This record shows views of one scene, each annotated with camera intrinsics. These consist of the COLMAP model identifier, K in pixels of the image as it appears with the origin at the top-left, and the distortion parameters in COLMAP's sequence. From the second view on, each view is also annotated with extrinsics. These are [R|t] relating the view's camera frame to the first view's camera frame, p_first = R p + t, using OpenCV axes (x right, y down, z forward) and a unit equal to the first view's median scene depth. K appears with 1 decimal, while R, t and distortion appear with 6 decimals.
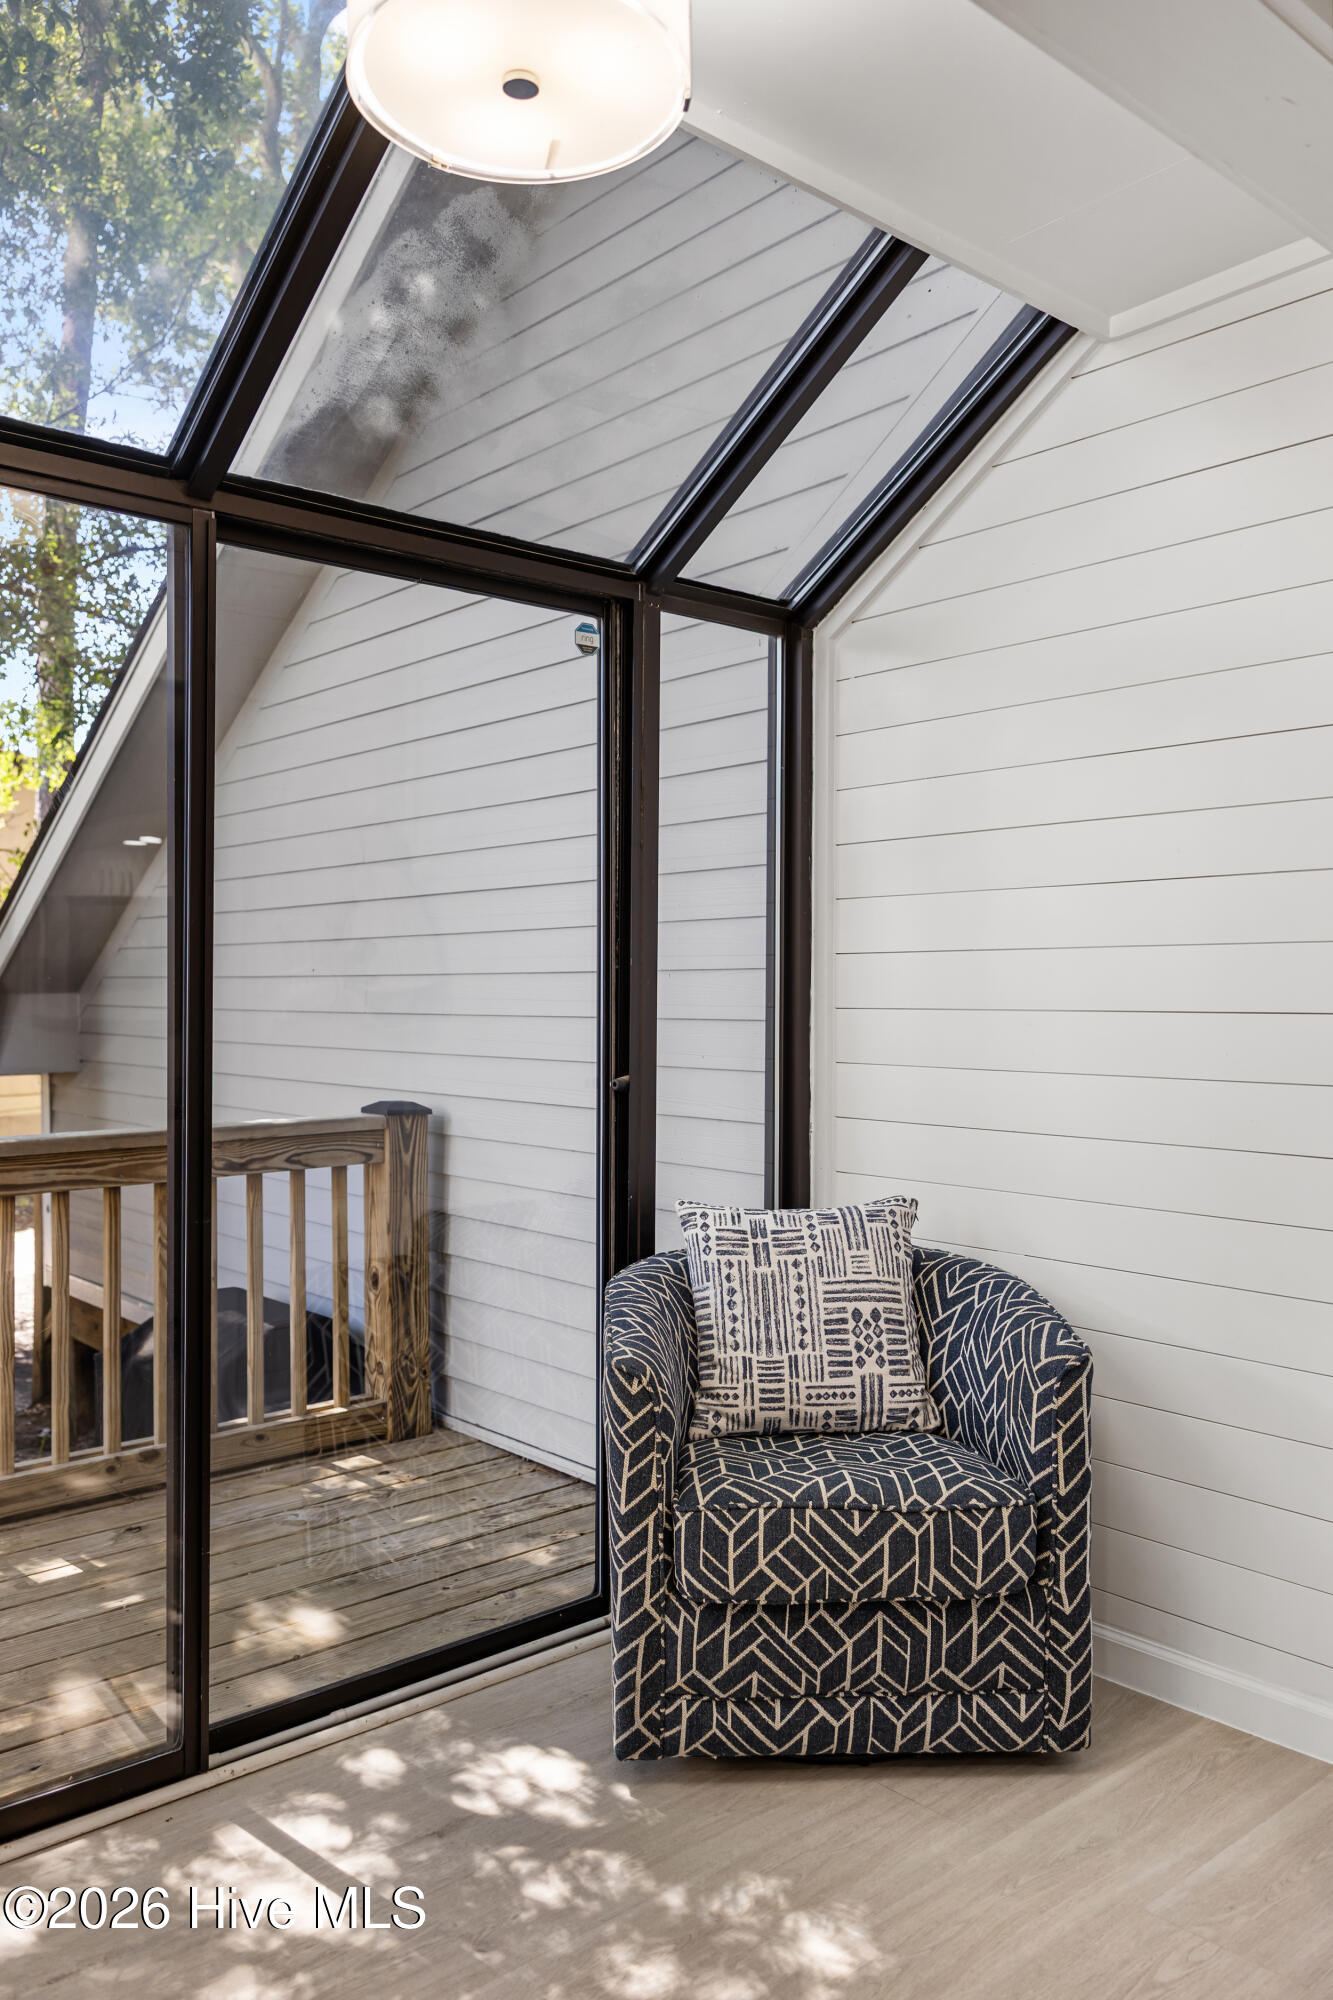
lens RADIAL K [[1513.3, 0, 662.0], [0, 1513.3, 1011.1], [0, 0, 1]] dist [0.016004, -0.034719]
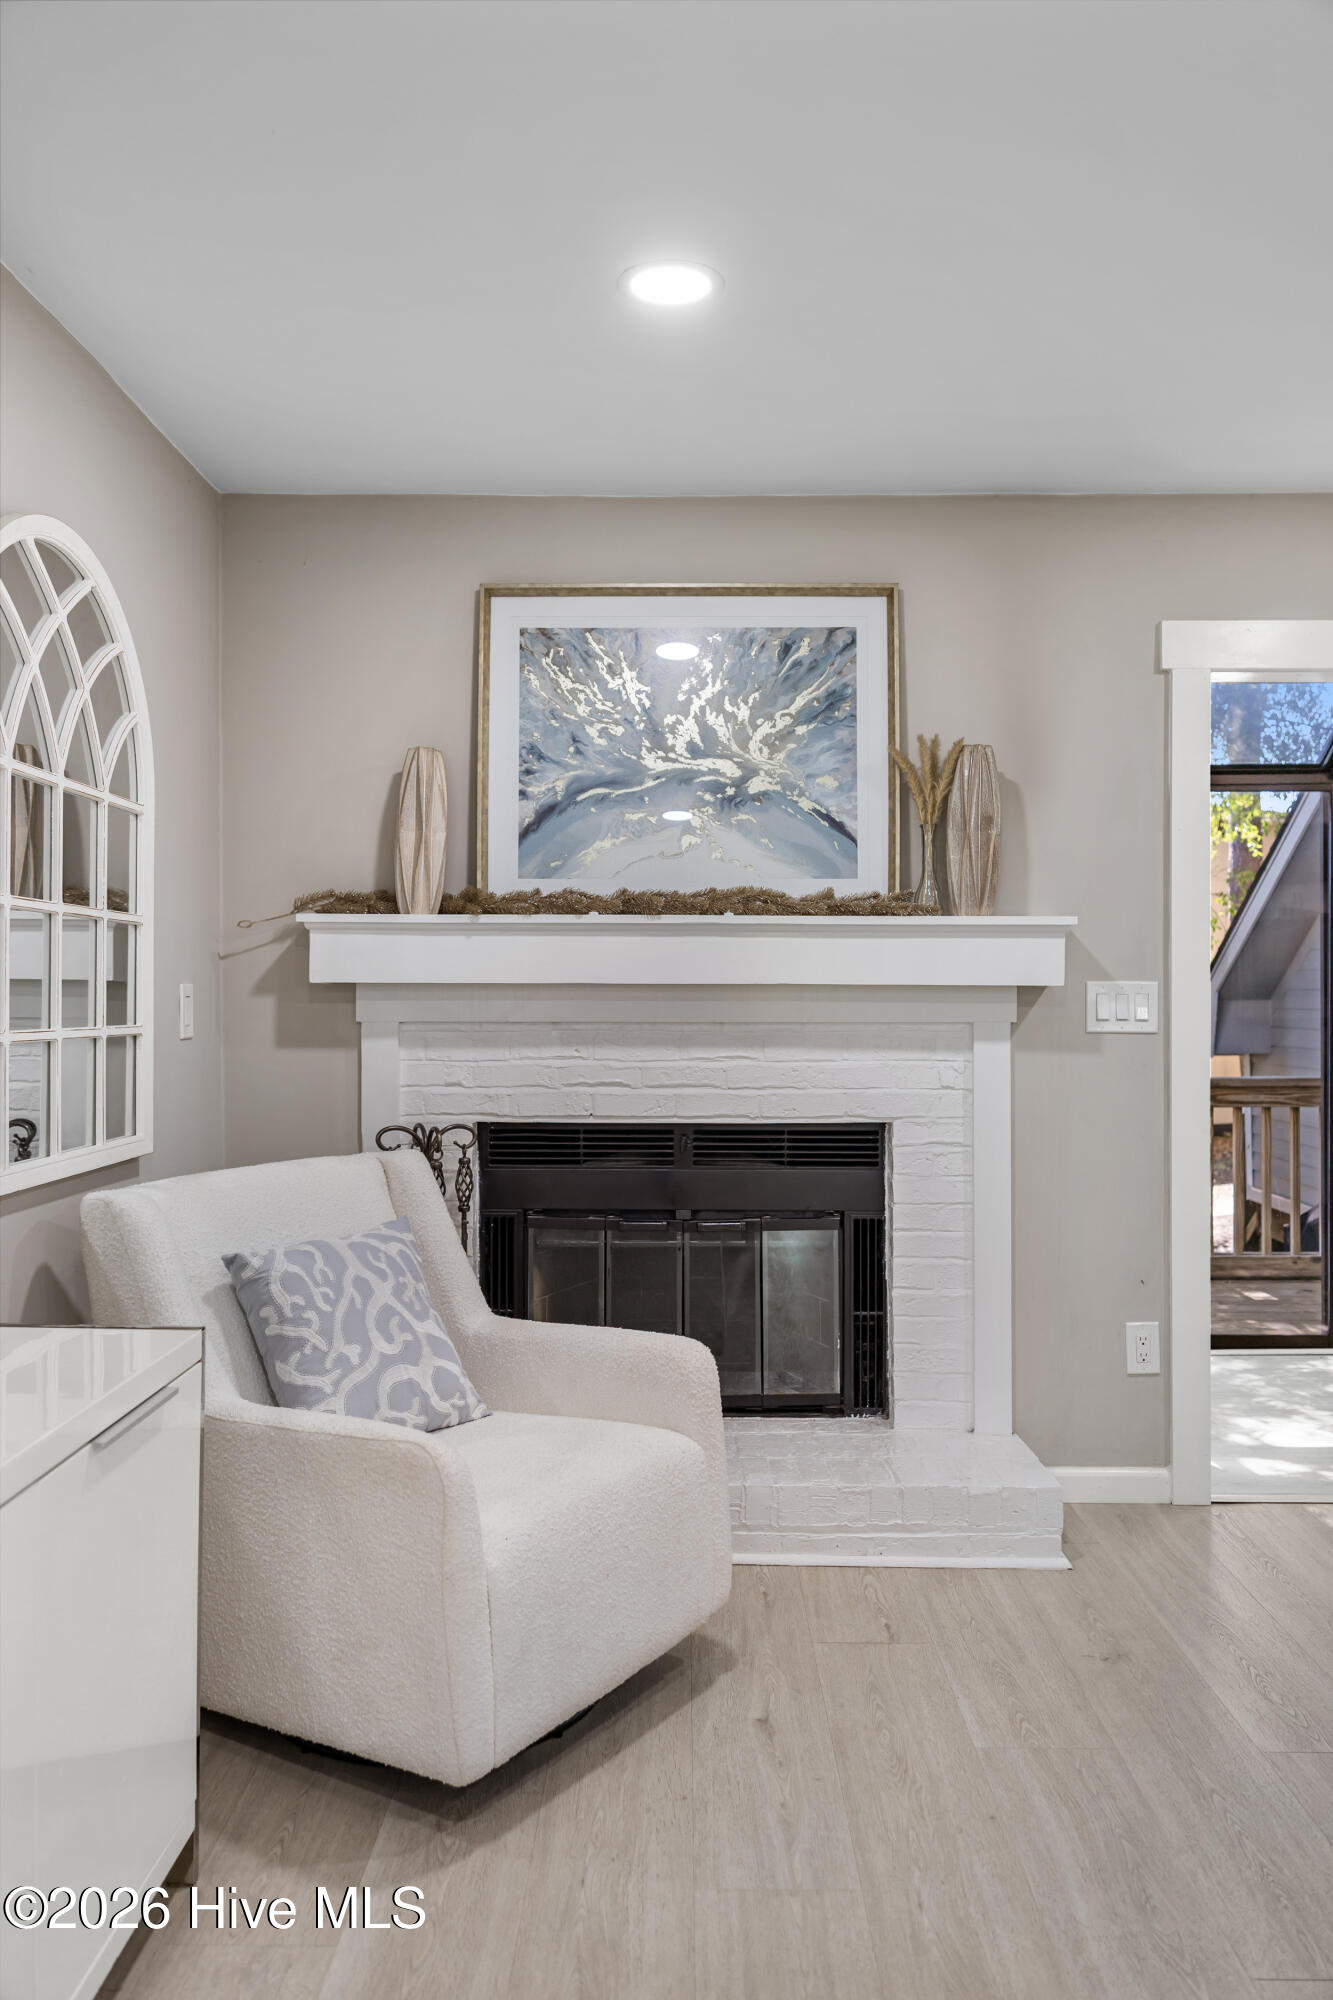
lens RADIAL K [[1513.3, 0, 656.7], [0, 1513.3, 996.1], [0, 0, 1]] dist [0.016004, -0.034719]
pose [[0.733829, -0.003053, -0.679328, 0.454851], [-0.006592, 0.999911, -0.011615, 0.015762], [0.679303, 0.013002, 0.733743, -1.252219]]
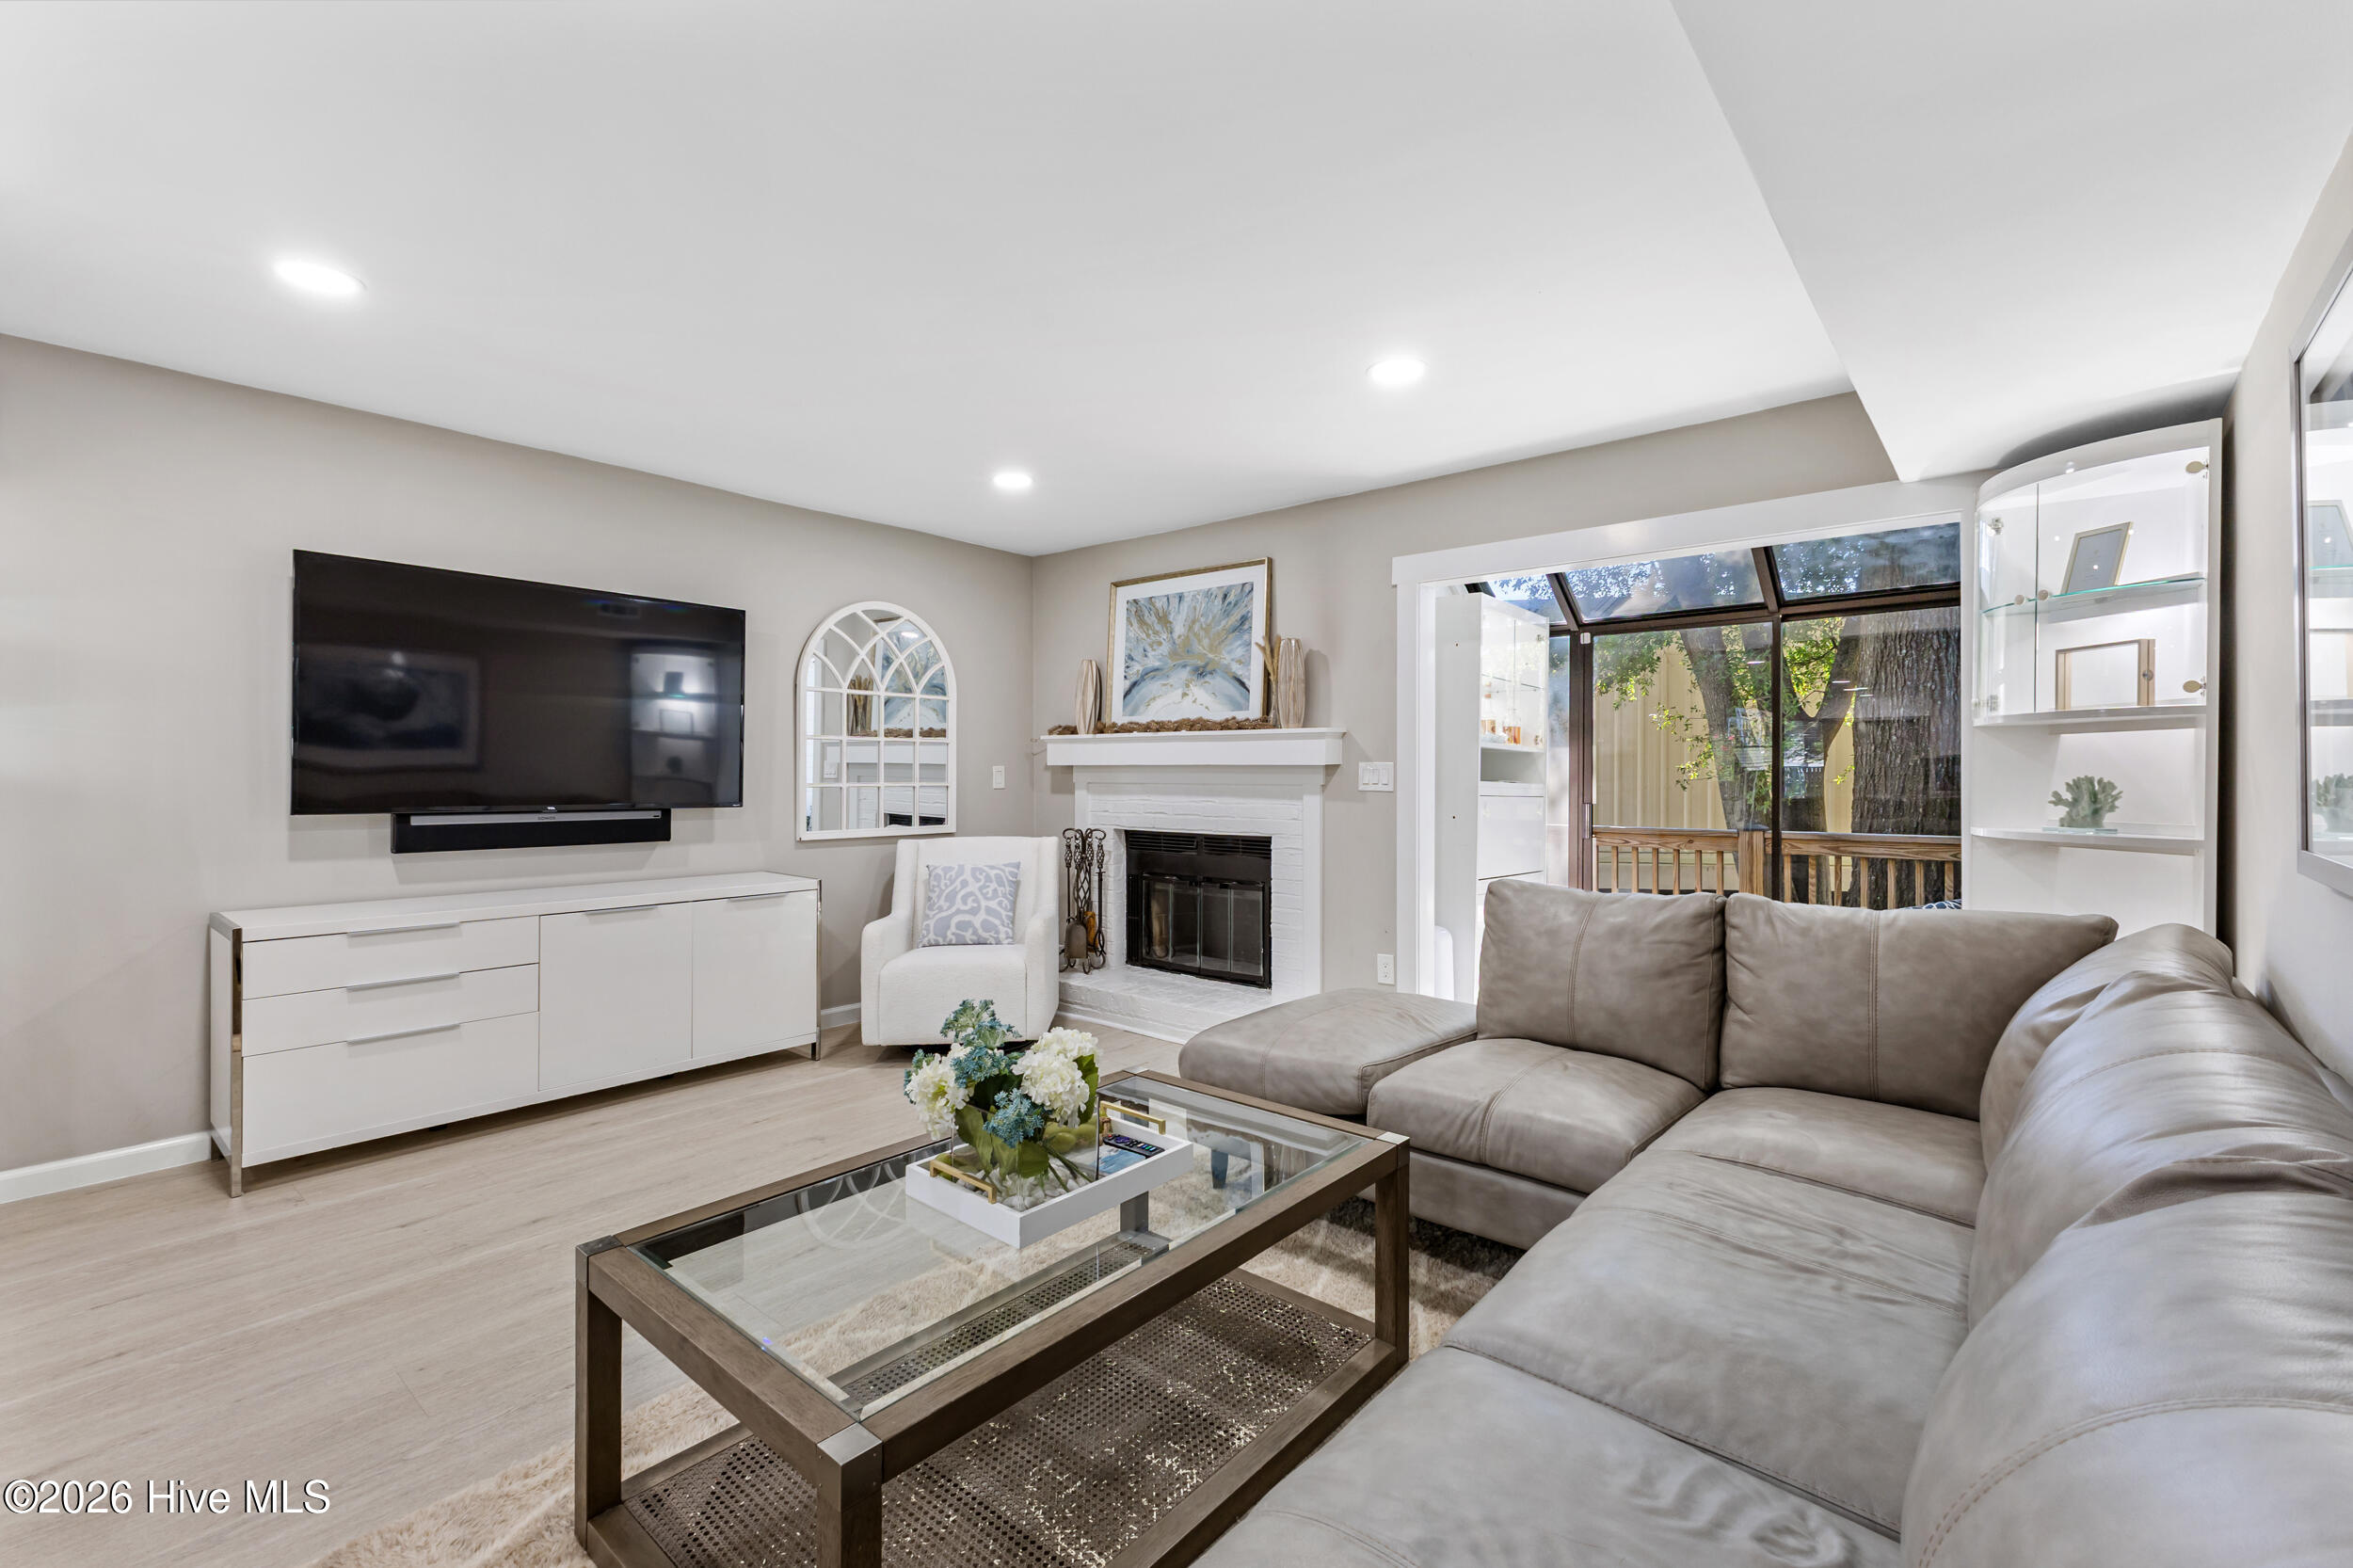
lens RADIAL K [[1005.8, 0, 1179.8], [0, 1005.8, 774.3], [0, 0, 1]] dist [0.009792, -0.003335]
pose [[0.135192, -0.002237, -0.990817, 1.467335], [-0.012482, 0.999914, -0.003961, 0.013759], [0.990741, 0.012903, 0.135152, -0.434670]]
